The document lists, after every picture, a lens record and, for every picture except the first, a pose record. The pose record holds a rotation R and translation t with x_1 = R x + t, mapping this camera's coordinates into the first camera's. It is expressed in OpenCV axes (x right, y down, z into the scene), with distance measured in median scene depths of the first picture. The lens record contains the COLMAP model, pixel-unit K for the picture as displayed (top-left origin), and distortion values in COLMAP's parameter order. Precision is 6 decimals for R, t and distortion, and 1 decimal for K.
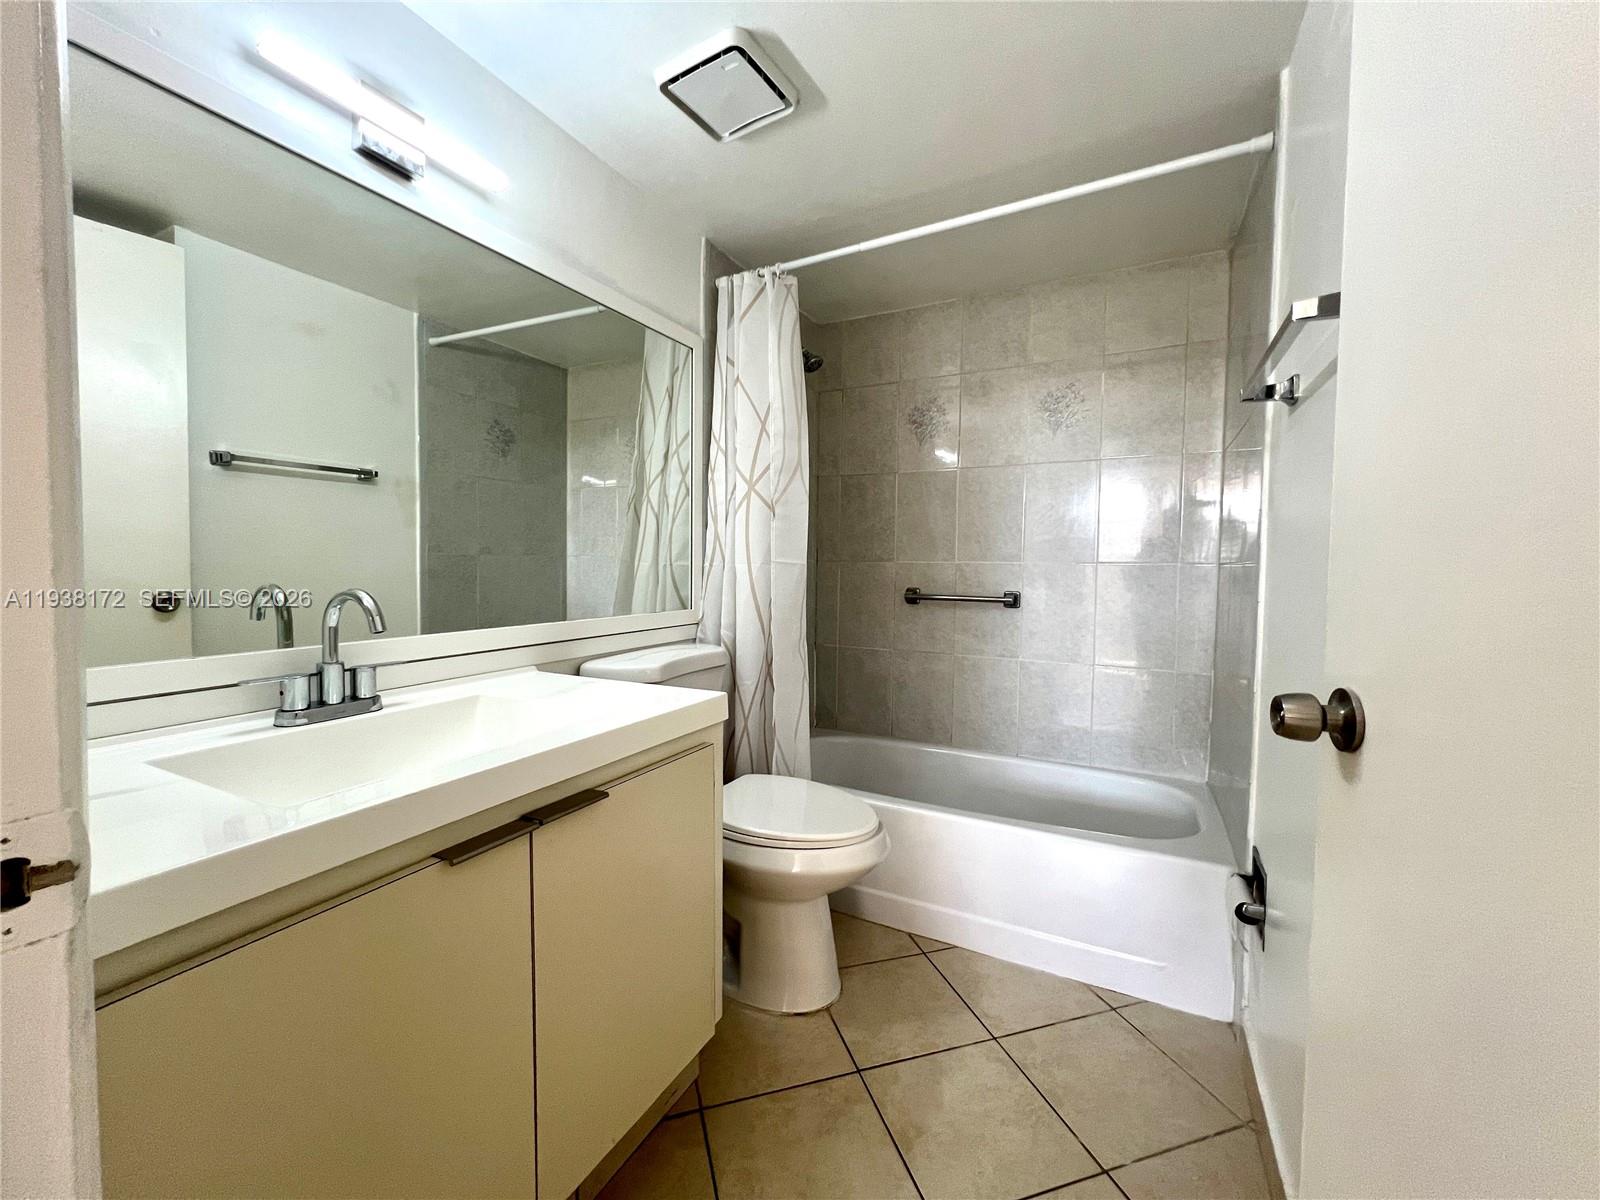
lens RADIAL K [[639.2, 0, 796.6], [0, 639.2, 592.0], [0, 0, 1]] dist [-0.004056, 0.001342]
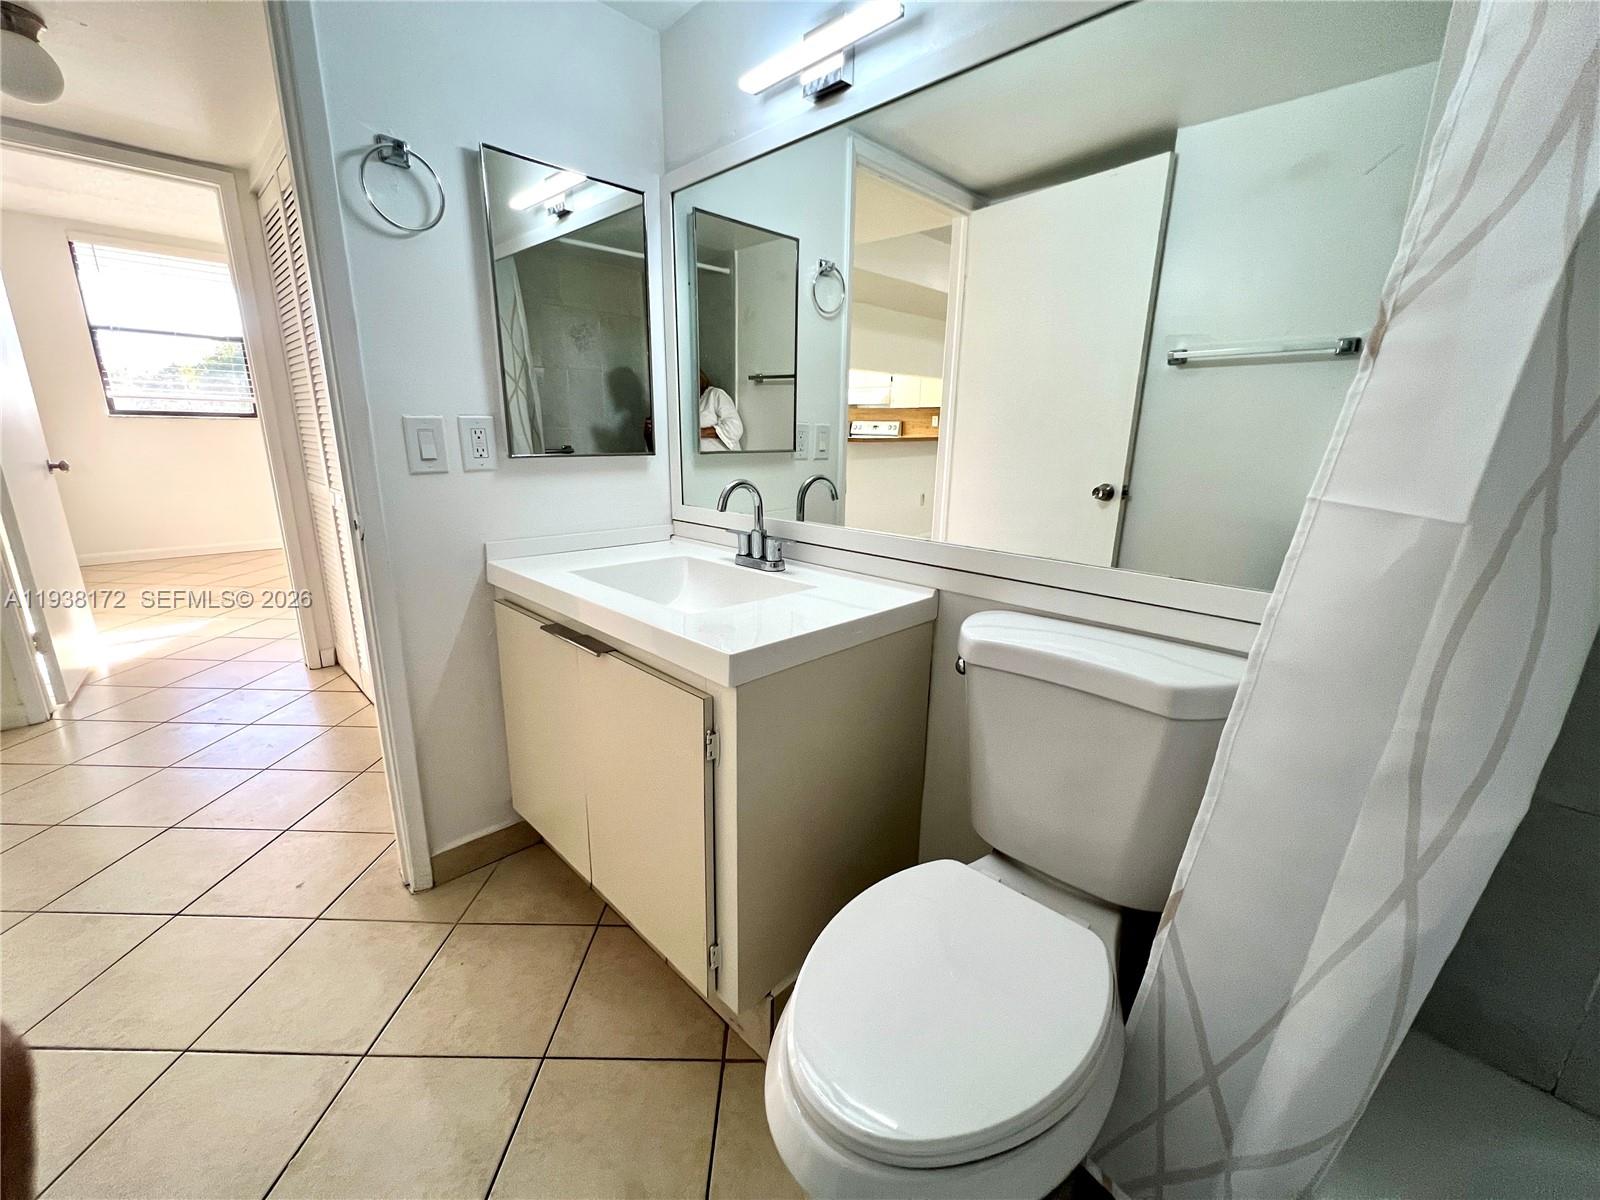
lens RADIAL K [[639.2, 0, 806.8], [0, 639.2, 594.4], [0, 0, 1]] dist [-0.004056, 0.001342]
pose [[-0.283693, 0.222355, -0.932779, 0.549190], [-0.063899, 0.966198, 0.249756, -0.102538], [0.956784, 0.130458, -0.259895, 1.283836]]
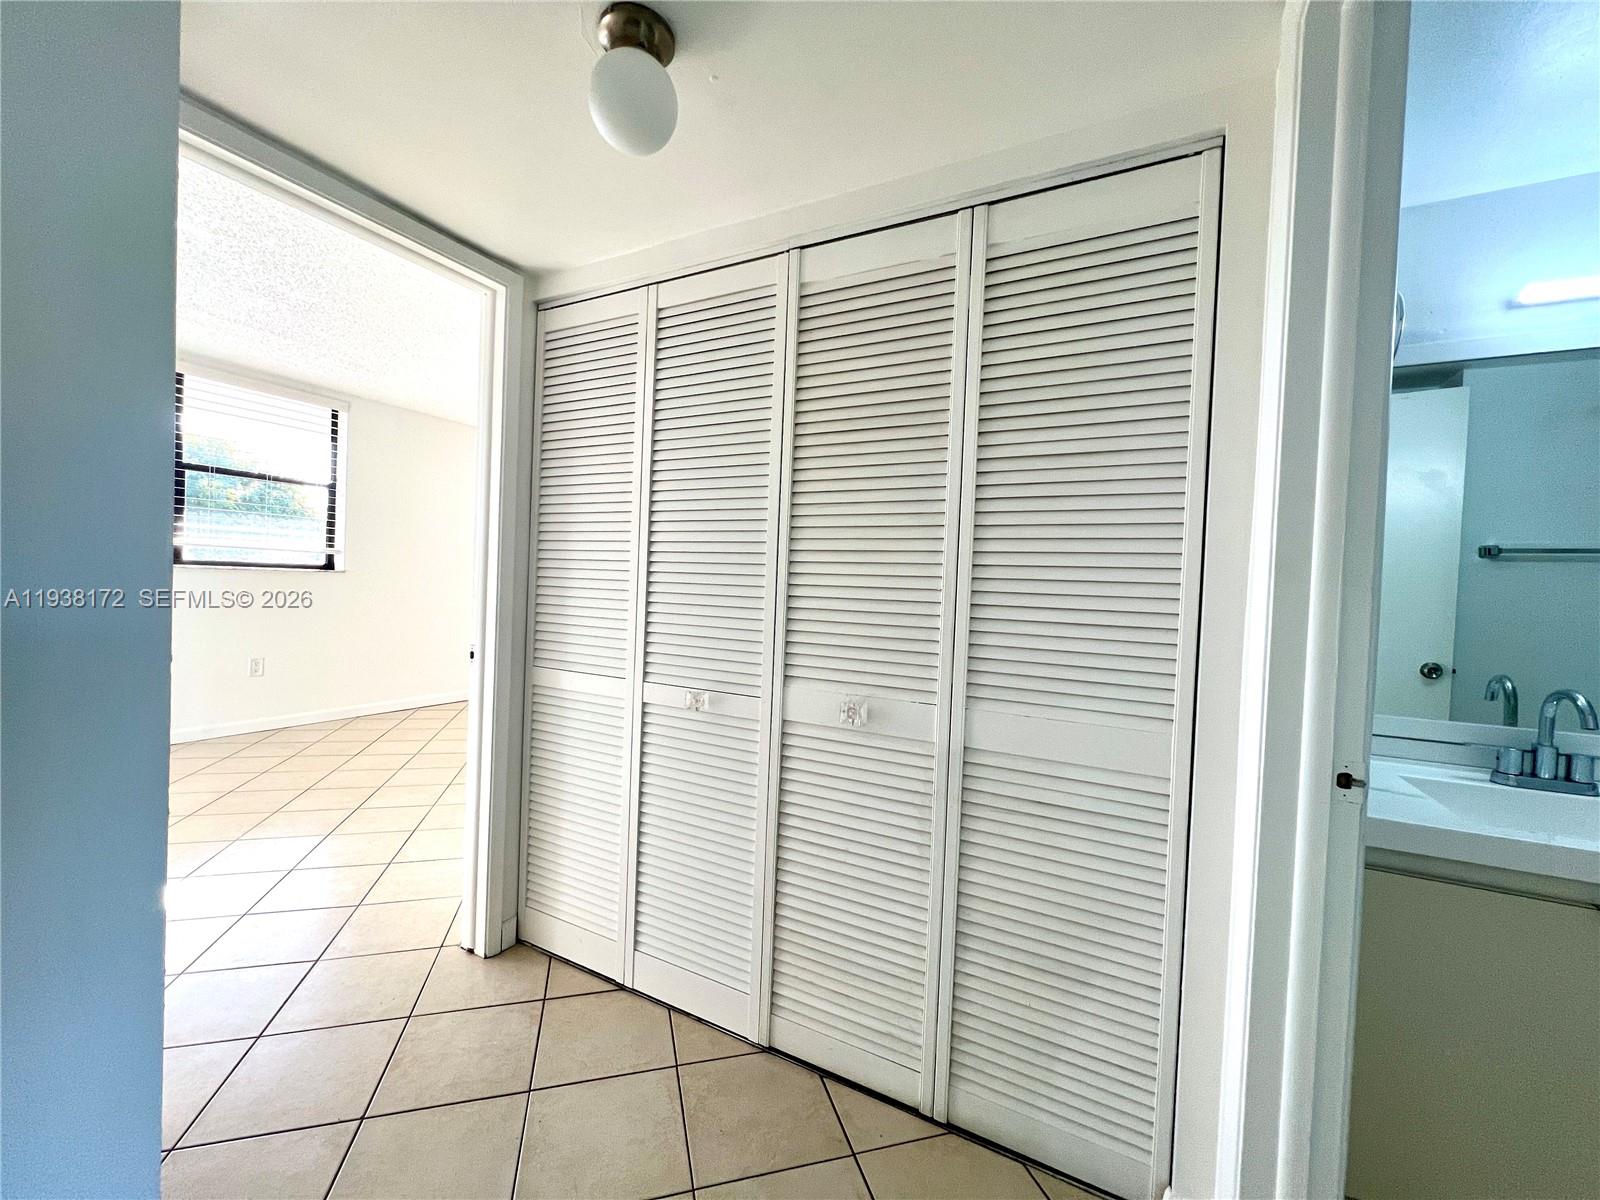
lens RADIAL K [[639.2, 0, 805.7], [0, 639.2, 593.7], [0, 0, 1]] dist [-0.004056, 0.001342]
pose [[0.000222, 0.001733, -0.999998, 0.445228], [-0.081552, 0.996668, 0.001709, -0.059426], [0.996669, 0.081552, 0.000362, -0.404784]]
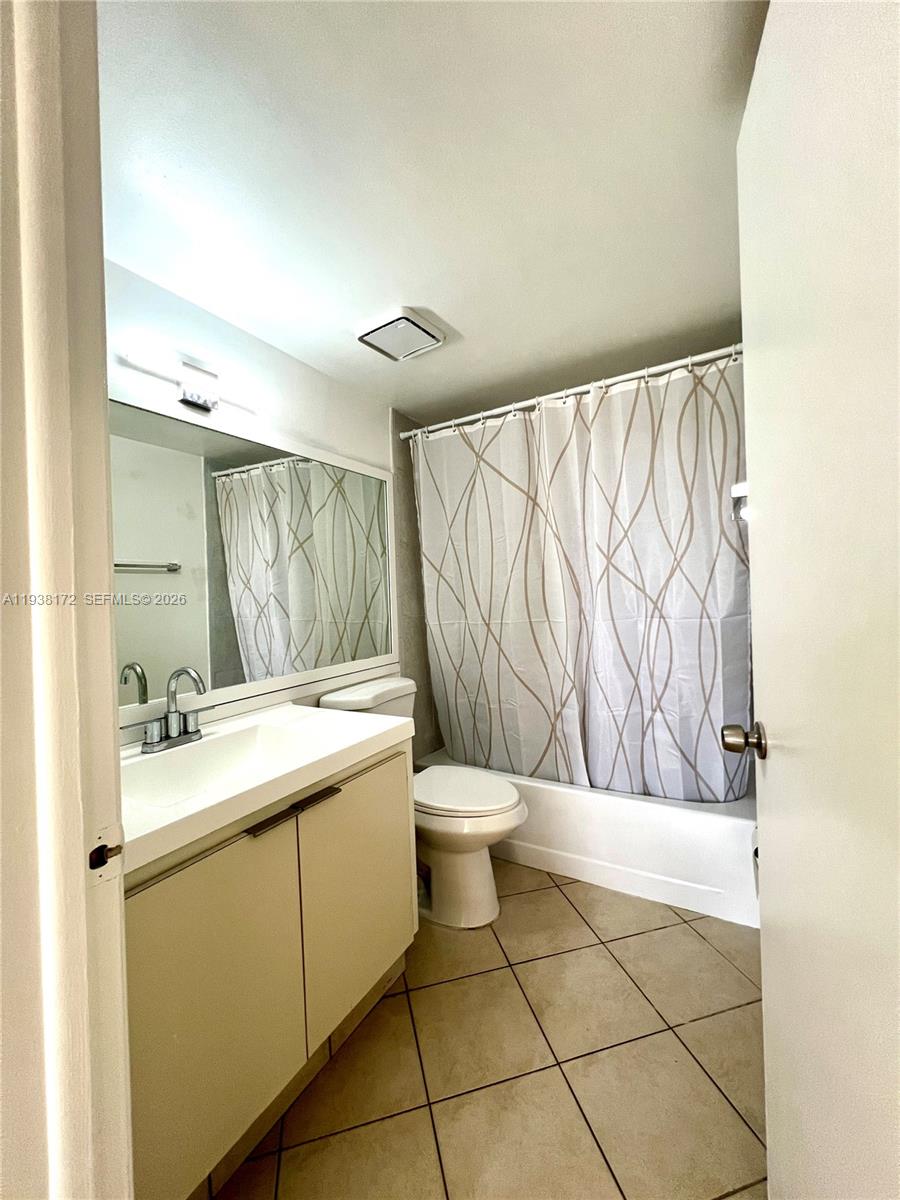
lens RADIAL K [[479.4, 0, 455.1], [0, 479.4, 595.3], [0, 0, 1]] dist [-0.004056, 0.001342]
pose [[0.998255, -0.043799, -0.039596, 0.054012], [0.042226, 0.998317, -0.039748, -0.093842], [0.041271, 0.038006, 0.998425, -0.186679]]
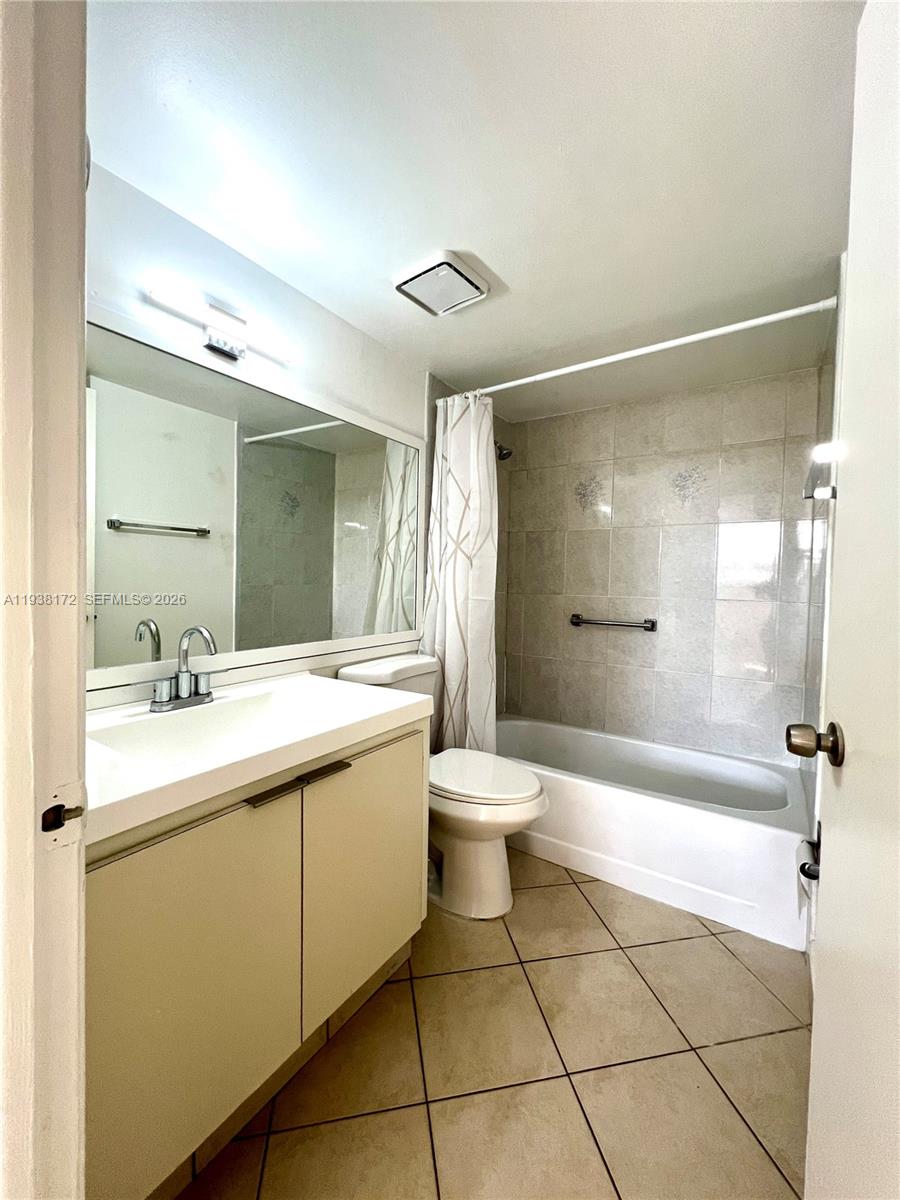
lens RADIAL K [[479.4, 0, 455.1], [0, 479.4, 595.5], [0, 0, 1]] dist [-0.004056, 0.001342]
pose [[0.994969, 0.013201, -0.099305, 0.049369], [-0.014515, 0.999816, -0.012520, -0.061954], [0.099122, 0.013898, 0.994978, -0.102352]]
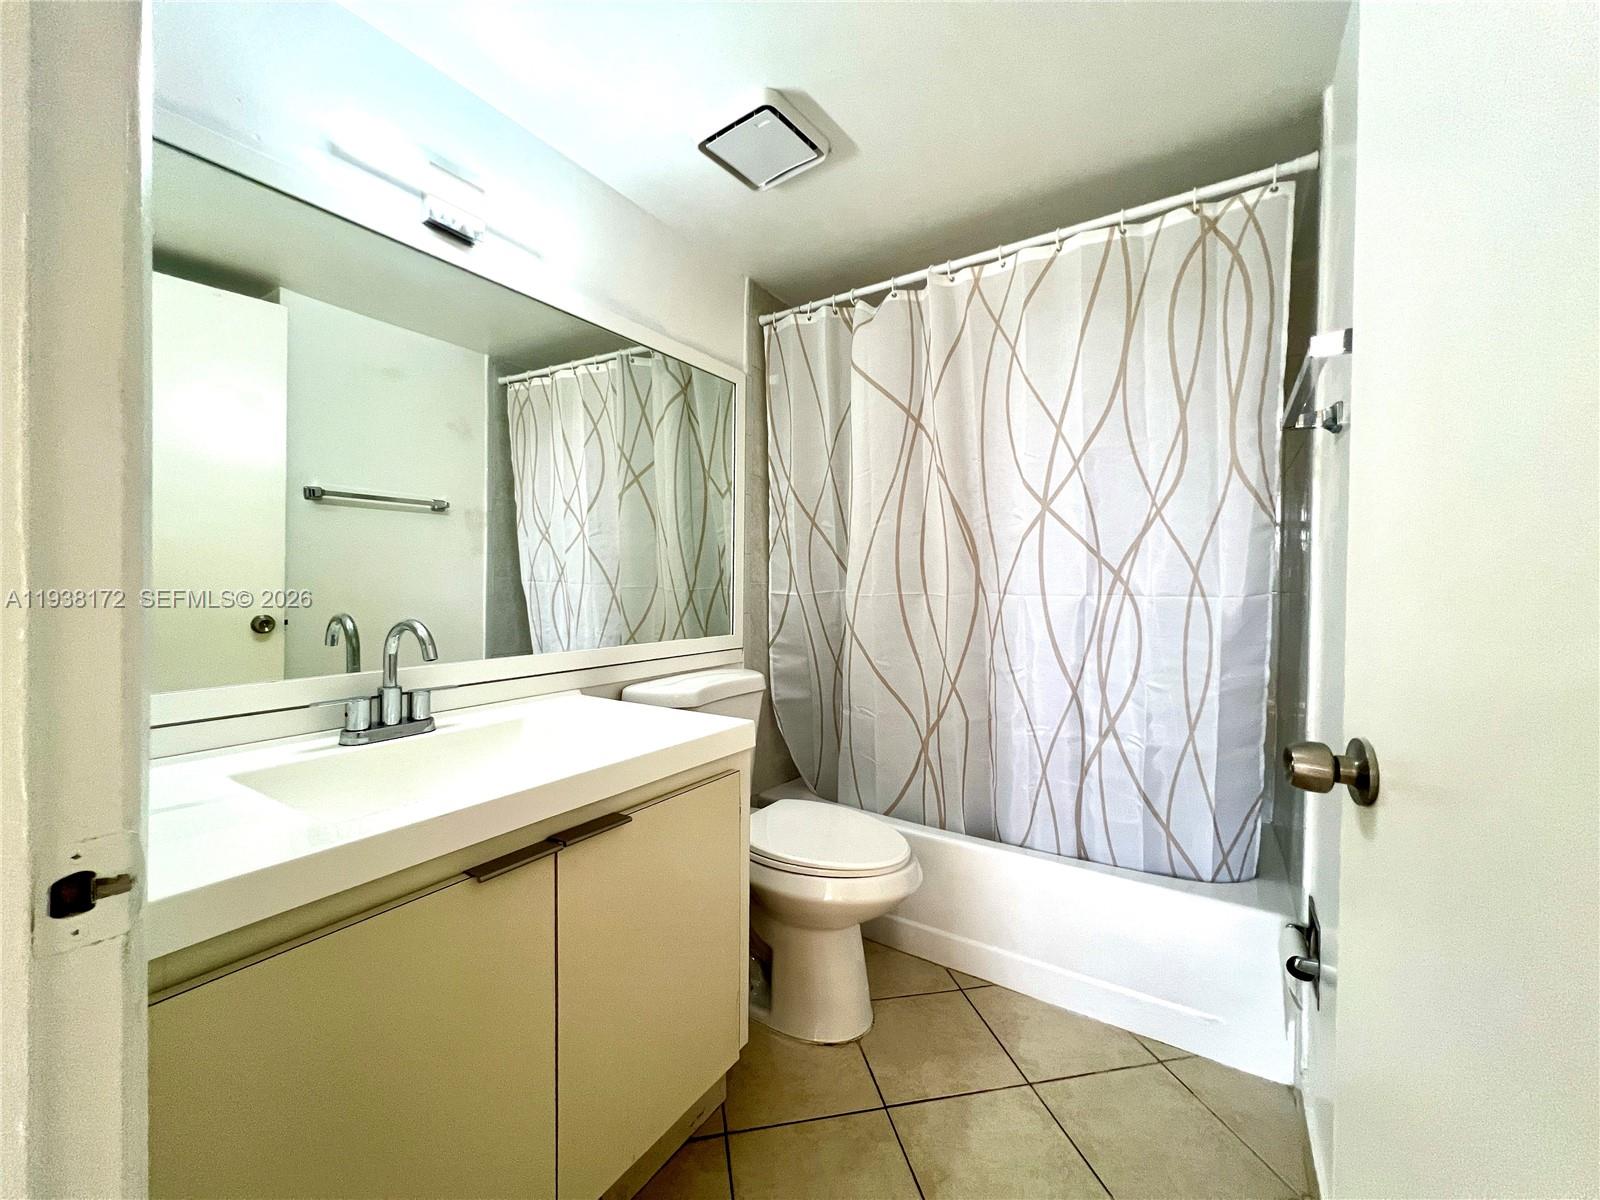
lens RADIAL K [[639.2, 0, 797.1], [0, 639.2, 591.4], [0, 0, 1]] dist [-0.004056, 0.001342]
pose [[0.995638, 0.002372, -0.093274, 0.055290], [-0.005182, 0.999539, -0.029900, -0.019966], [0.093160, 0.030253, 0.995191, -0.022949]]
